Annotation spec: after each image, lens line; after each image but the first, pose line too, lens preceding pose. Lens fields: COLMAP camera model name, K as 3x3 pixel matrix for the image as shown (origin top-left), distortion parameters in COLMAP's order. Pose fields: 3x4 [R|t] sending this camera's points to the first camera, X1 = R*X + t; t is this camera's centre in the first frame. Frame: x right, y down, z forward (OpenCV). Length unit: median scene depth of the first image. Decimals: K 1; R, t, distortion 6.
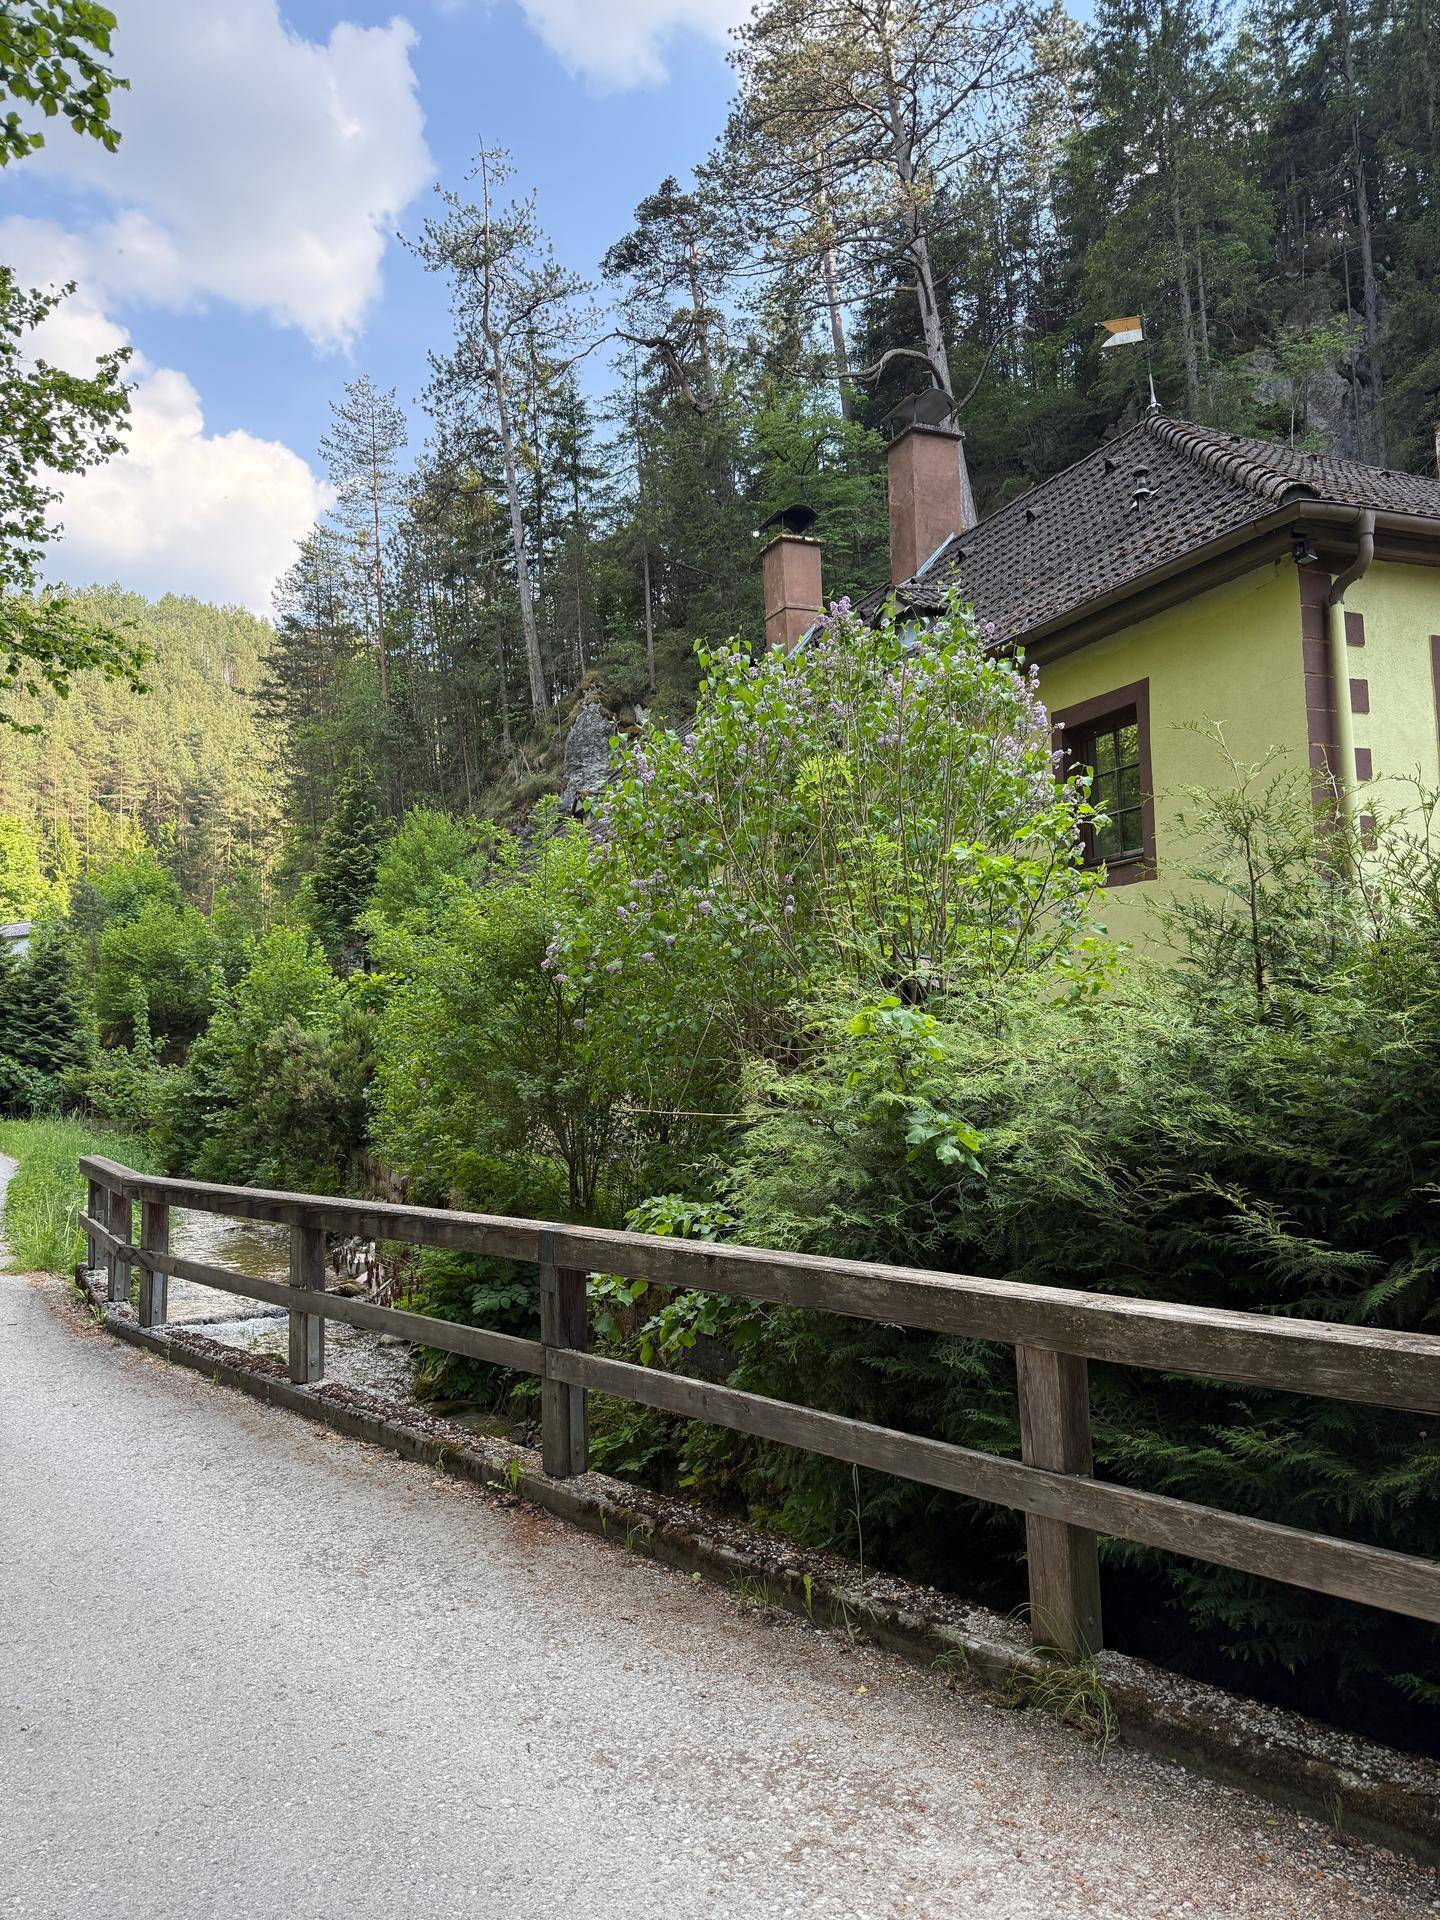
lens RADIAL K [[1369.4, 0, 720.0], [0, 1369.4, 960.0], [0, 0, 1]] dist [0.118851, -0.195295]
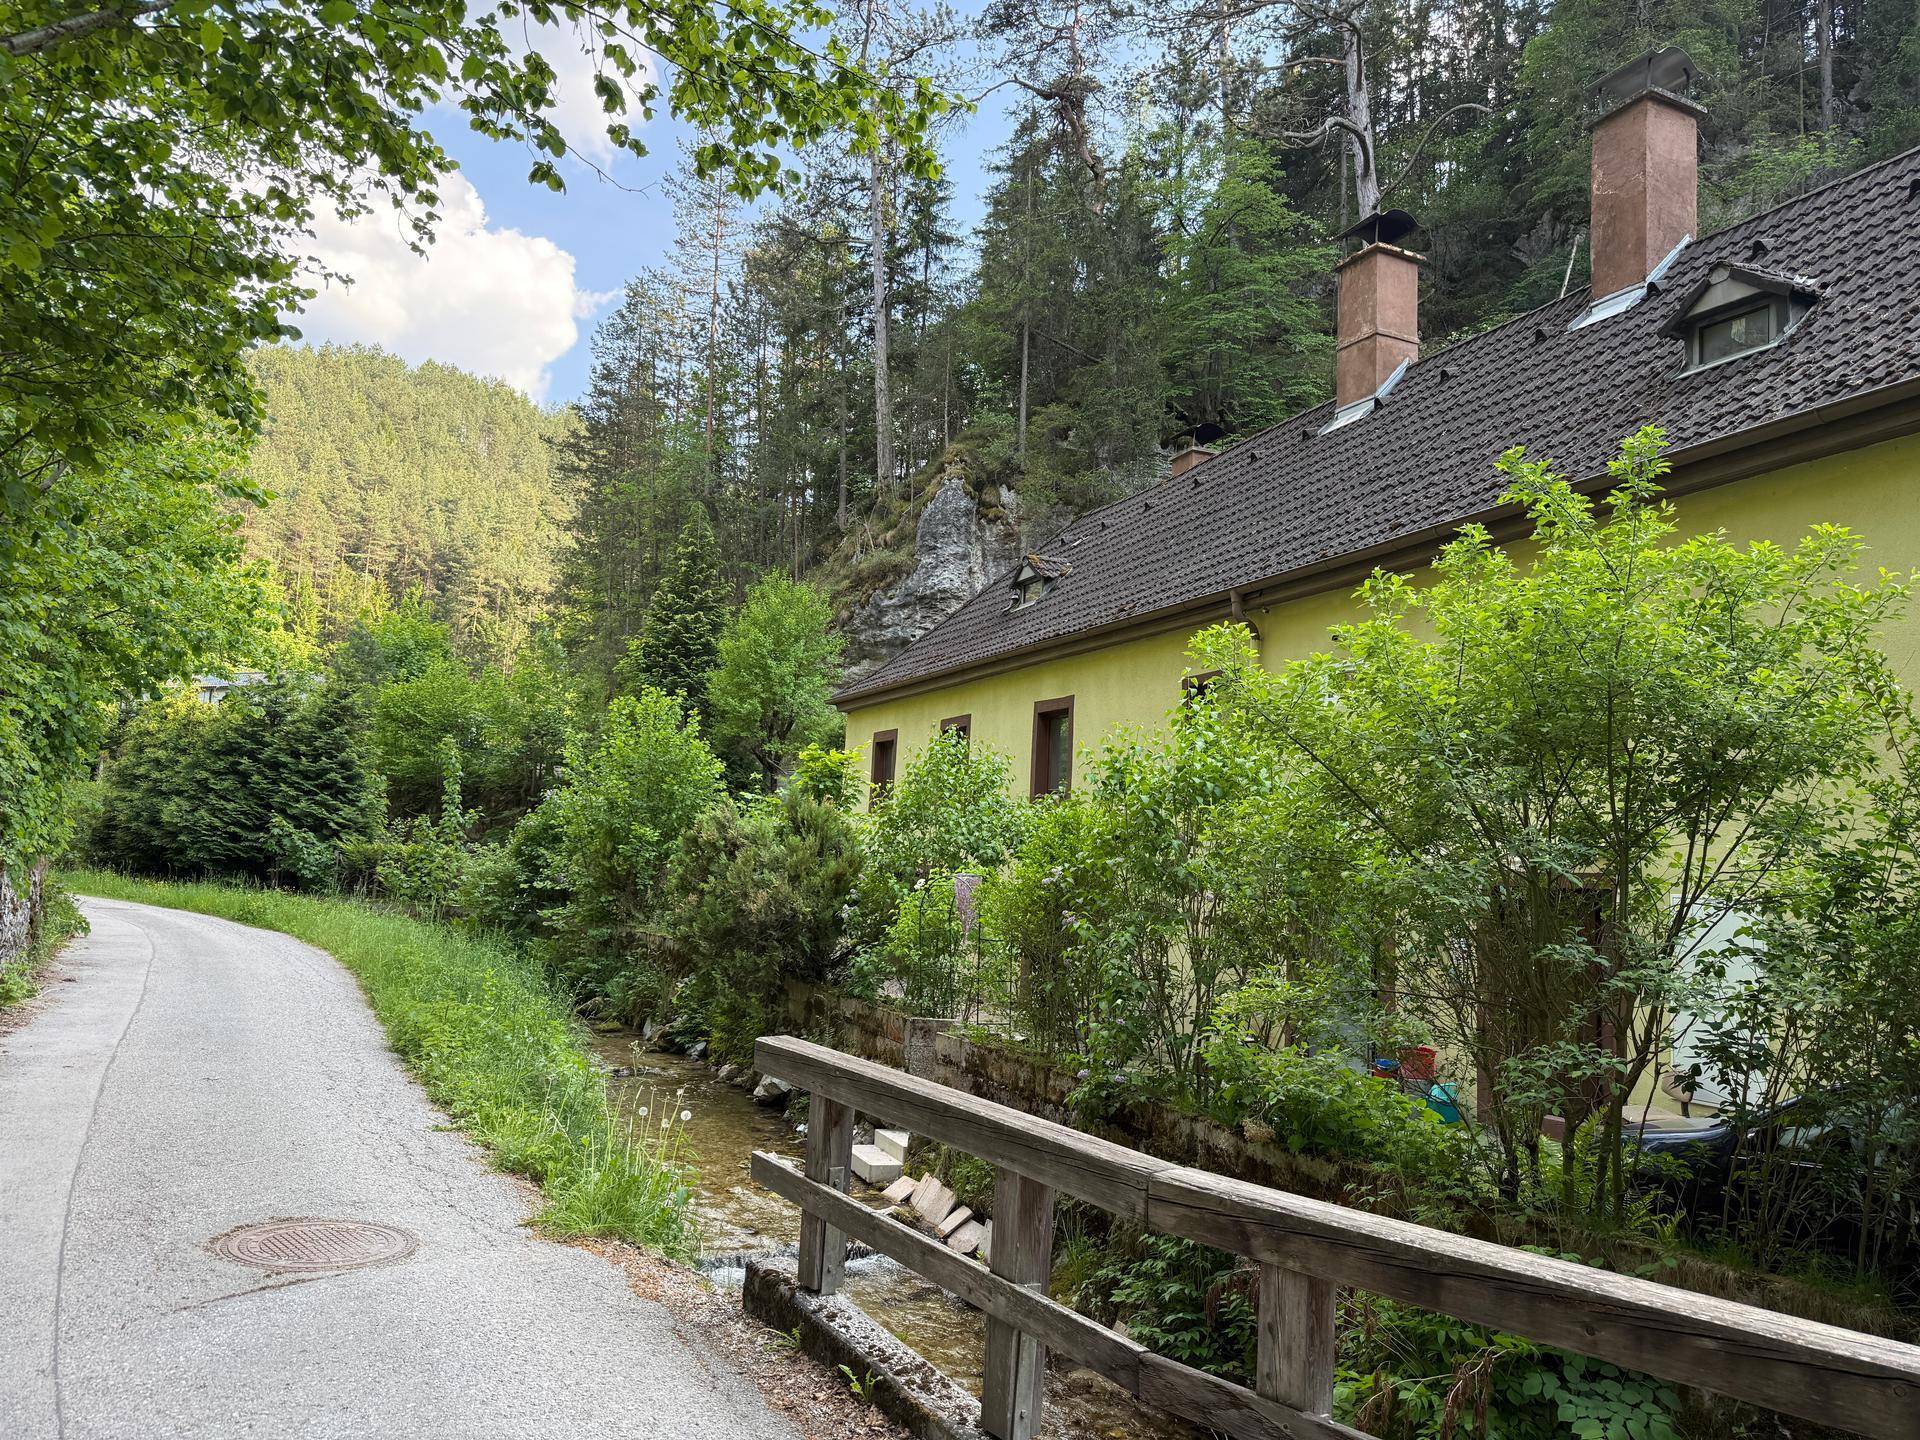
lens RADIAL K [[1369.4, 0, 949.2], [0, 1369.4, 729.2], [0, 0, 1]] dist [0.118851, -0.195295]
pose [[0.996161, 0.087059, 0.009189, -0.083100], [-0.086672, 0.995572, -0.036384, 0.008270], [-0.012316, 0.035448, 0.999296, 0.100507]]
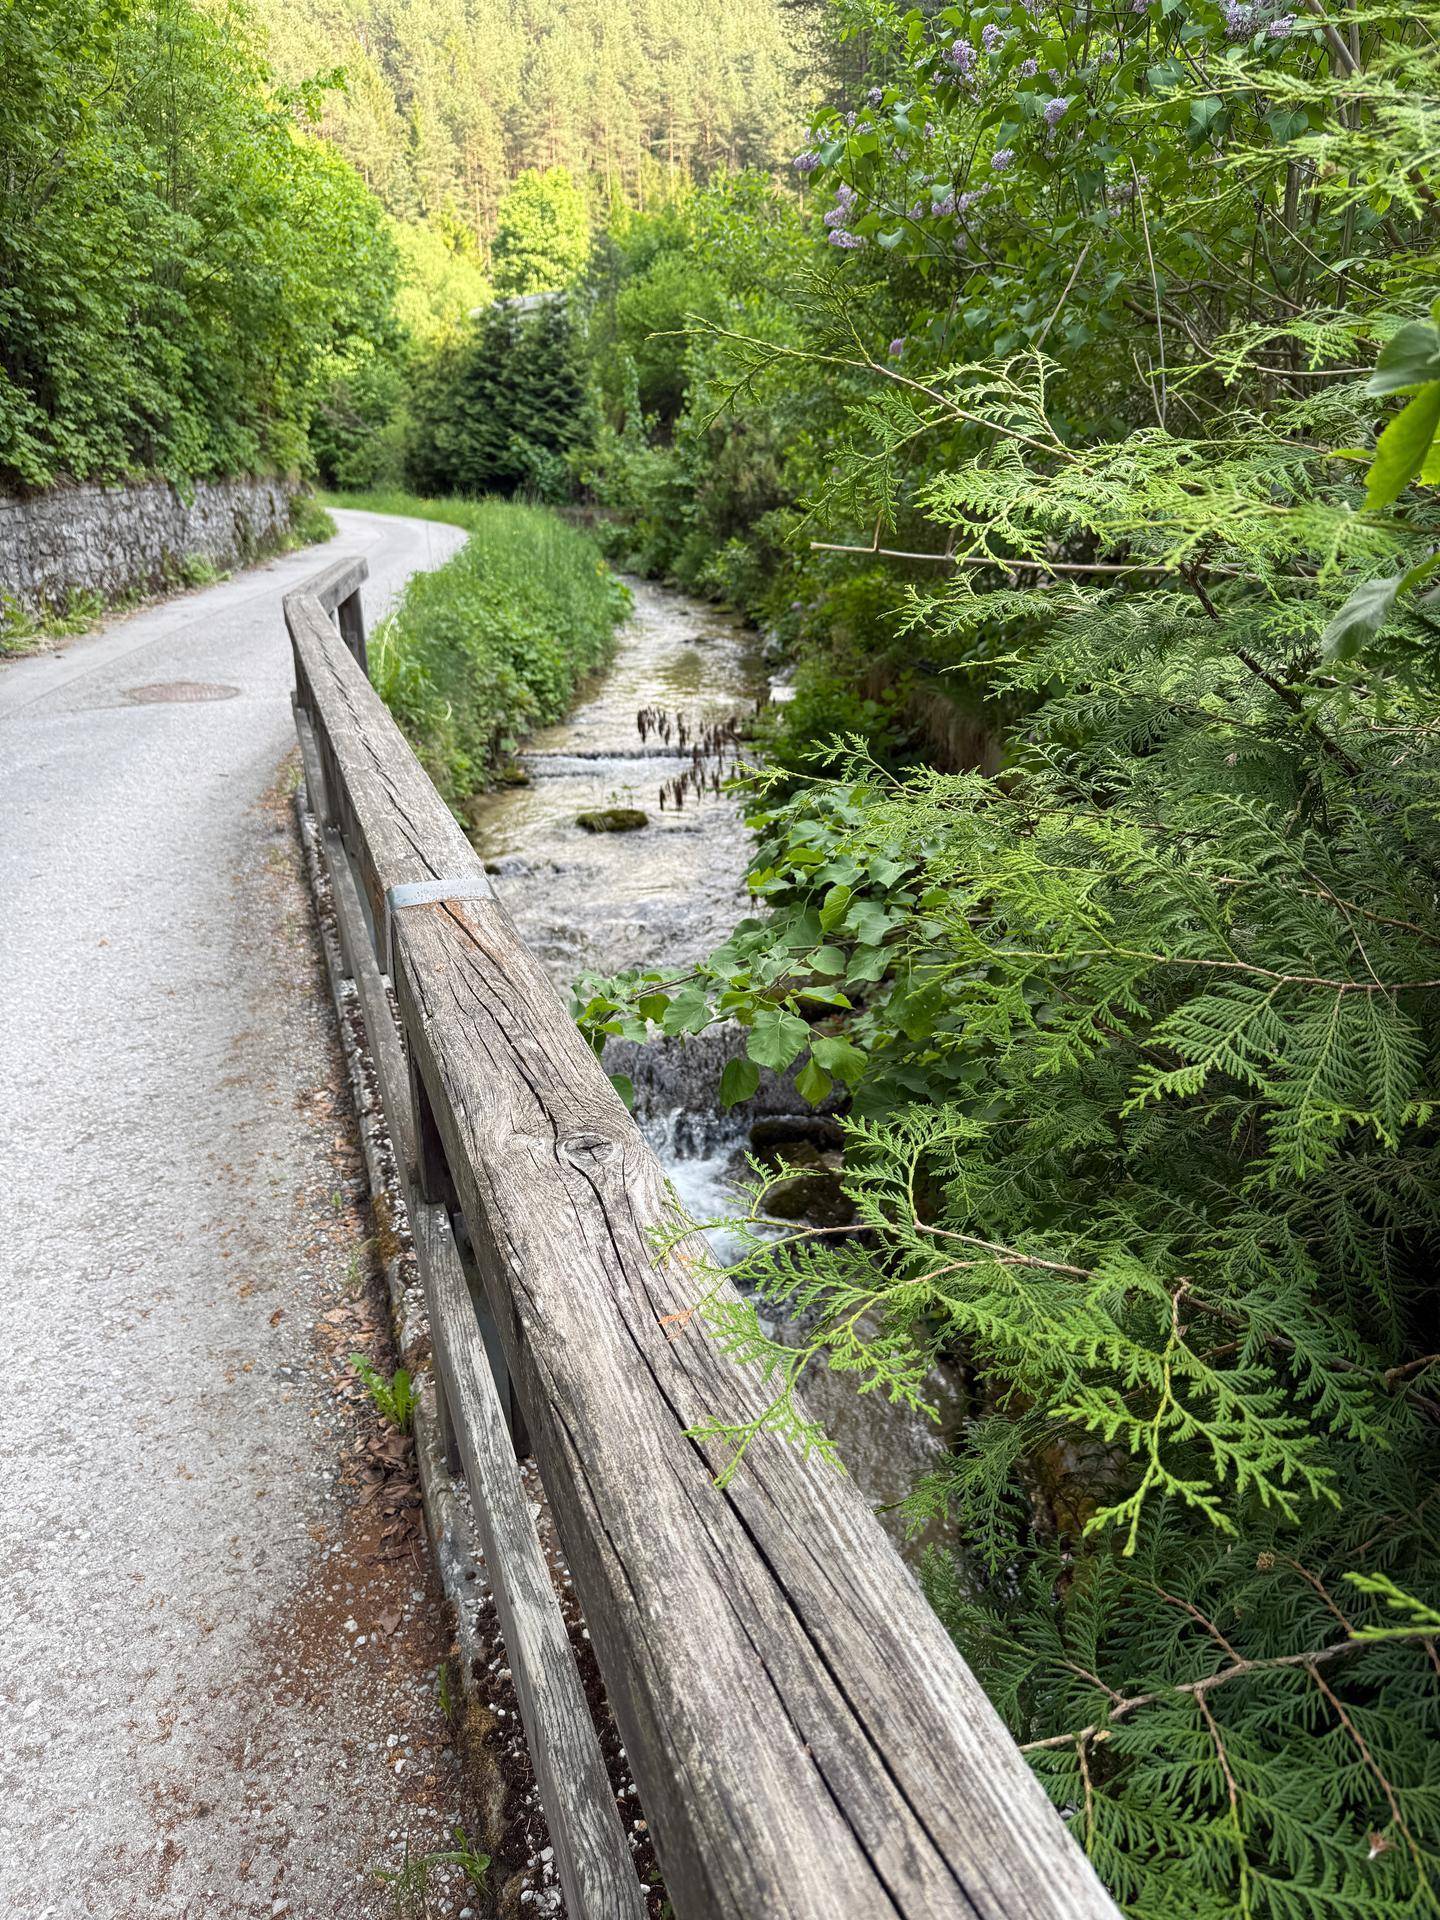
lens RADIAL K [[1397.8, 0, 720.0], [0, 1397.8, 960.0], [0, 0, 1]] dist [-0.002270, -0.002339]
pose [[0.925833, 0.147283, -0.348054, 0.007722], [0.007762, 0.913335, 0.407135, 0.006231], [0.377854, -0.379640, 0.844452, 0.069756]]
